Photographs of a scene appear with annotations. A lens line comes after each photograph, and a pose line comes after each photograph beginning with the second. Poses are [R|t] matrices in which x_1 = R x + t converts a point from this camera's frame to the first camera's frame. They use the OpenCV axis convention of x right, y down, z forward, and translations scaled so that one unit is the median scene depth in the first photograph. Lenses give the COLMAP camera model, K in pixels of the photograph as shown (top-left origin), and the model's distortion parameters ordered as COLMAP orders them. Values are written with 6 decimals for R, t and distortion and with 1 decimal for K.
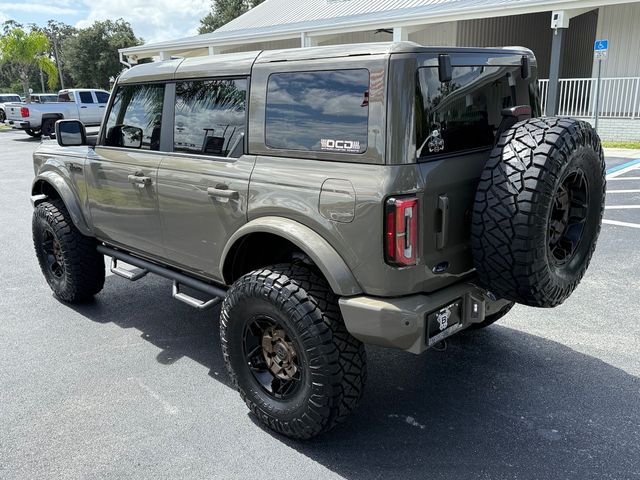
lens RADIAL K [[571.6, 0, 319.1], [0, 571.6, 242.6], [0, 0, 1]] dist [0.092273, -0.163450]
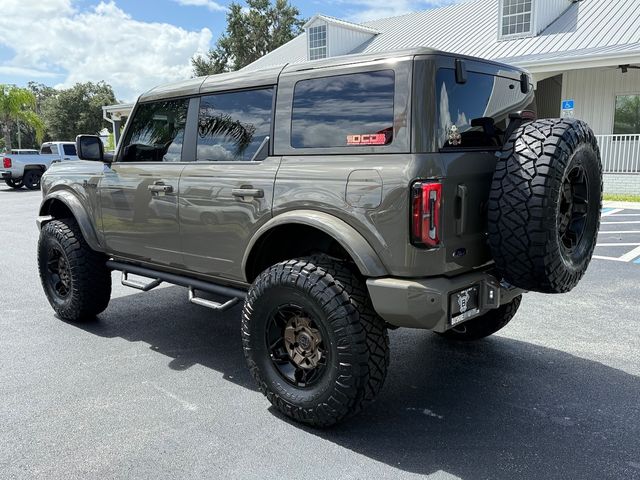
lens RADIAL K [[571.6, 0, 320.4], [0, 571.6, 238.9], [0, 0, 1]] dist [0.092273, -0.163450]
pose [[0.998759, 0.007060, 0.049295, -0.088004], [-0.001350, 0.993375, -0.114913, 0.123394], [-0.049780, 0.114704, 0.992152, -0.045881]]
